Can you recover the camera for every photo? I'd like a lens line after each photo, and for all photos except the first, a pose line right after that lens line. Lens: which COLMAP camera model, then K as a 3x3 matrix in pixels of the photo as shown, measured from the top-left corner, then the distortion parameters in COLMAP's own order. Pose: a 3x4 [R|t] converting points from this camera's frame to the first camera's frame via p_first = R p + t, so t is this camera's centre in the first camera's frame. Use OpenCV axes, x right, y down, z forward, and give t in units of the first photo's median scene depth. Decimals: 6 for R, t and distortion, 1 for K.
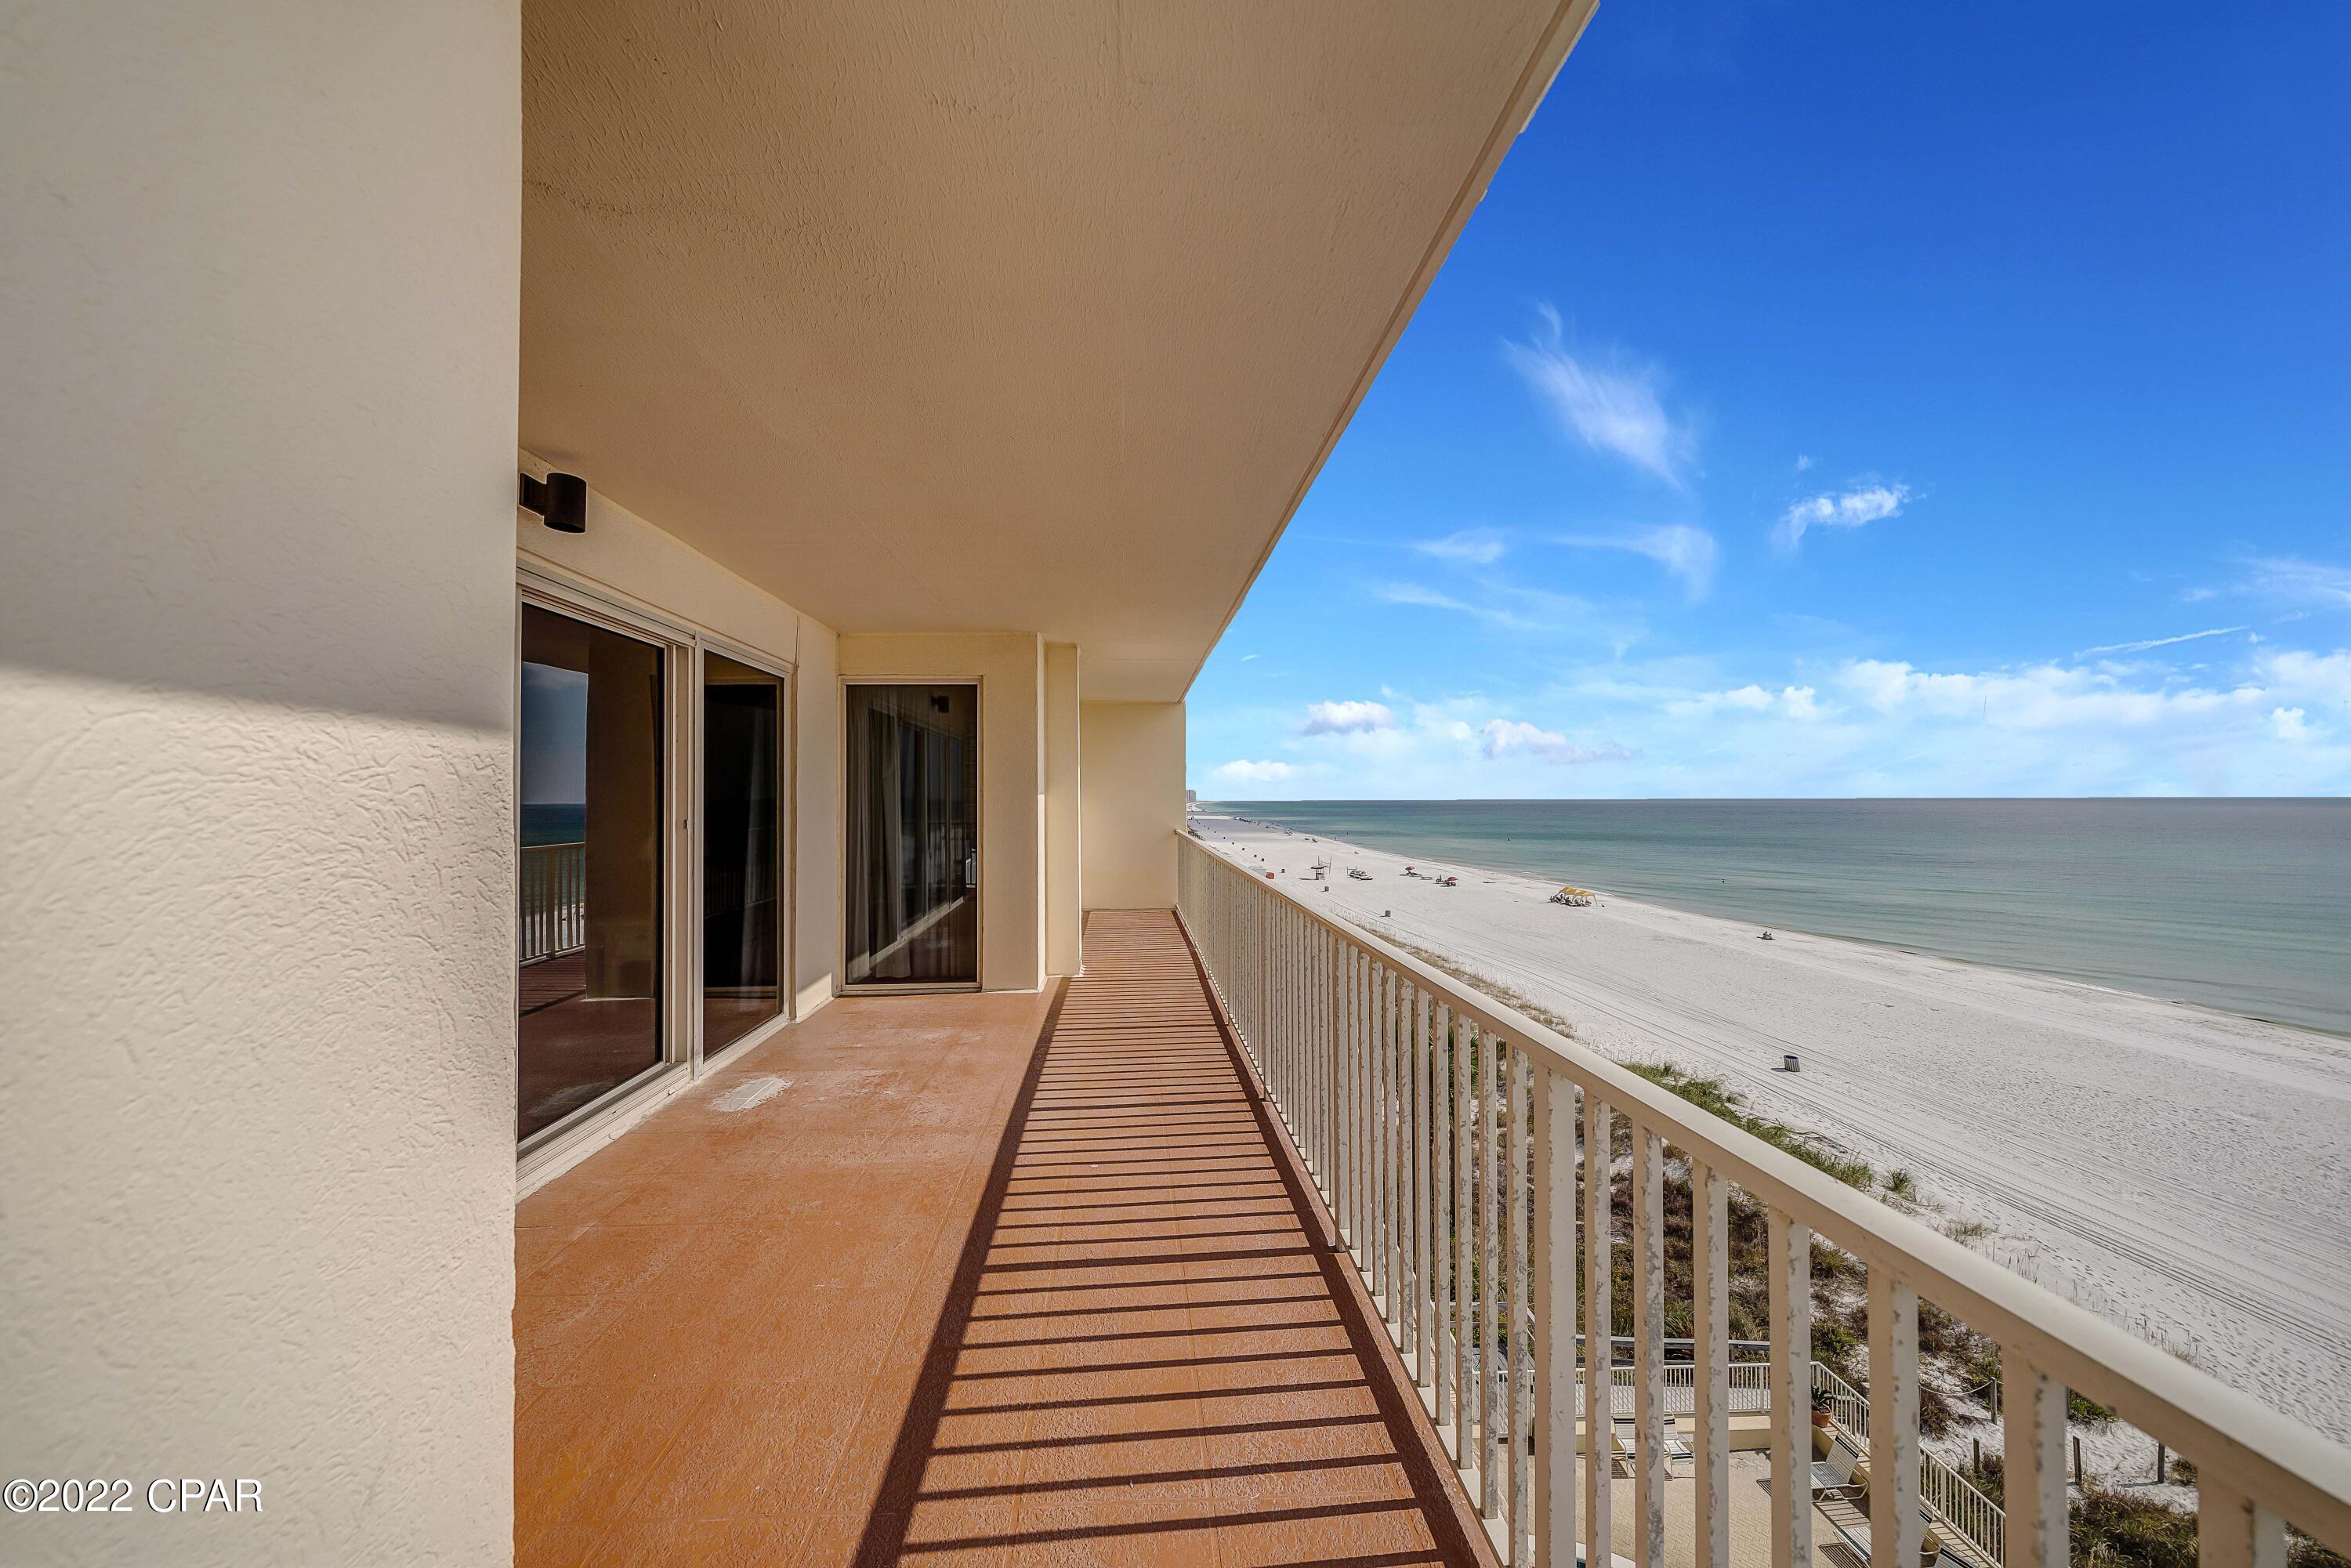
lens RADIAL K [[819.2, 0, 1175.5], [0, 819.2, 788.1], [0, 0, 1]] dist [-0.005207, 0.000386]
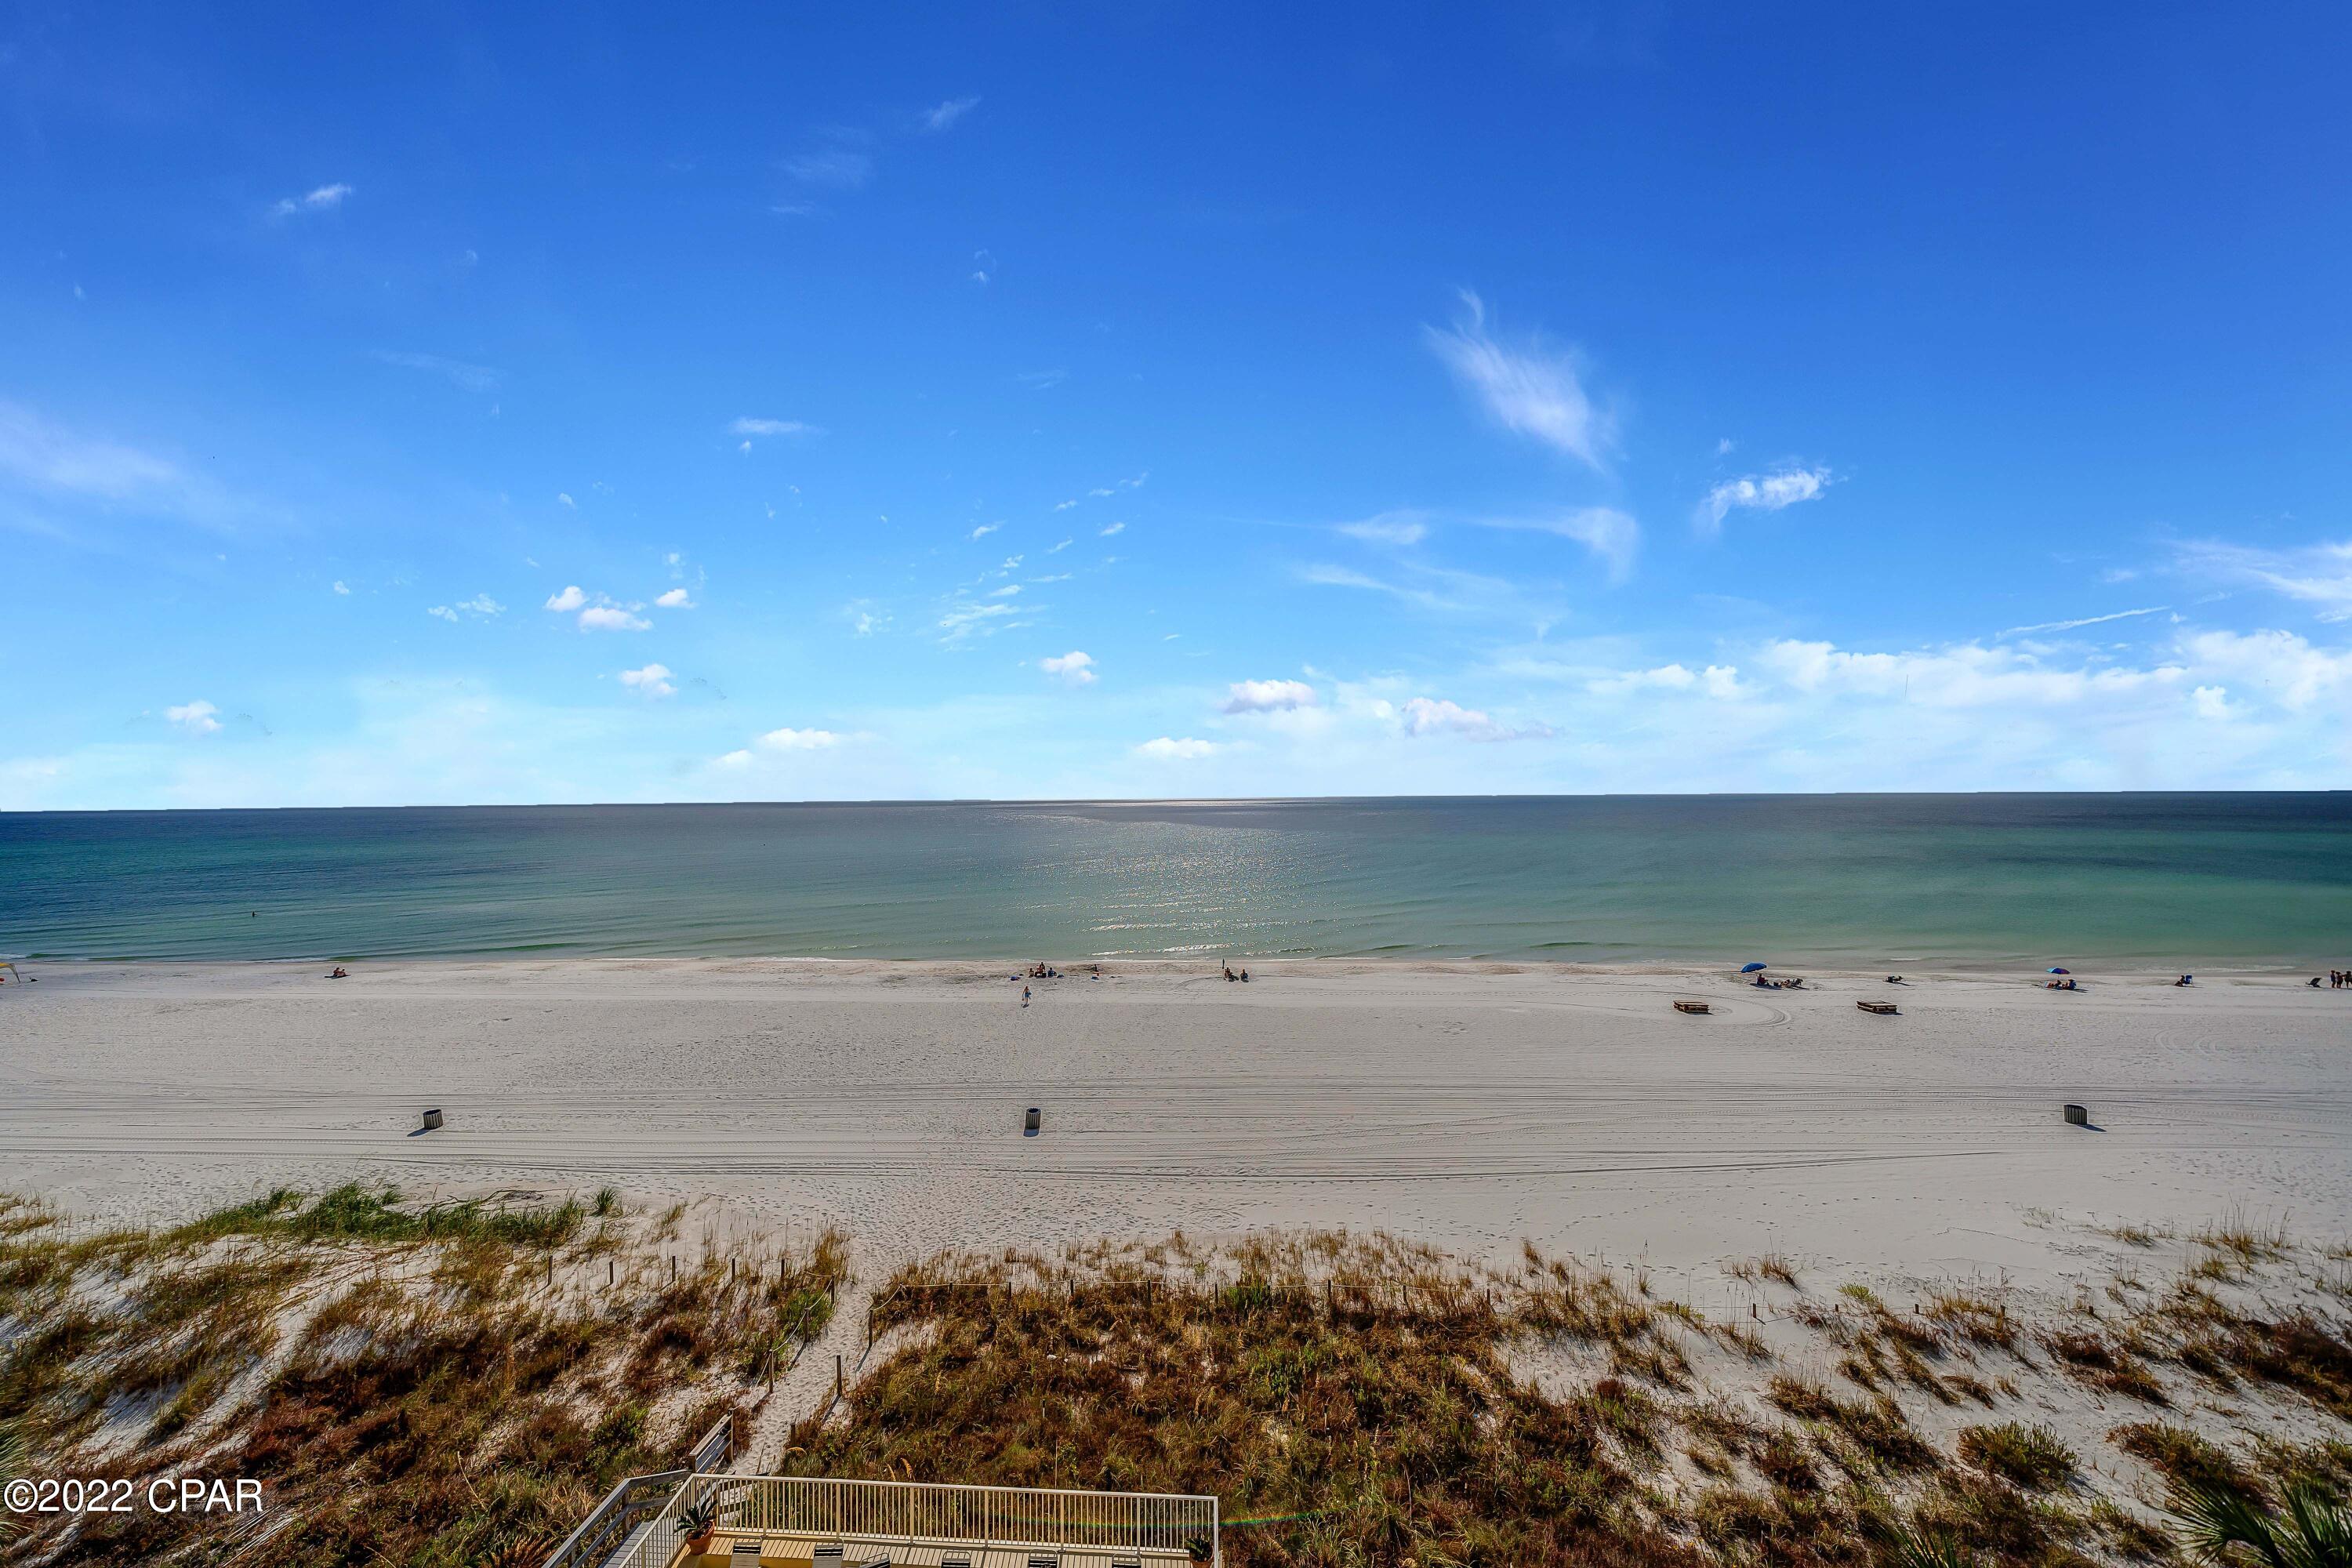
lens RADIAL K [[819.6, 0, 1164.3], [0, 819.6, 771.8], [0, 0, 1]] dist [-0.005207, 0.000386]
pose [[0.115665, 0.031678, 0.992783, -0.003801], [-0.002180, 0.999497, -0.031638, 0.007383], [-0.993286, 0.001495, 0.115676, 0.232124]]
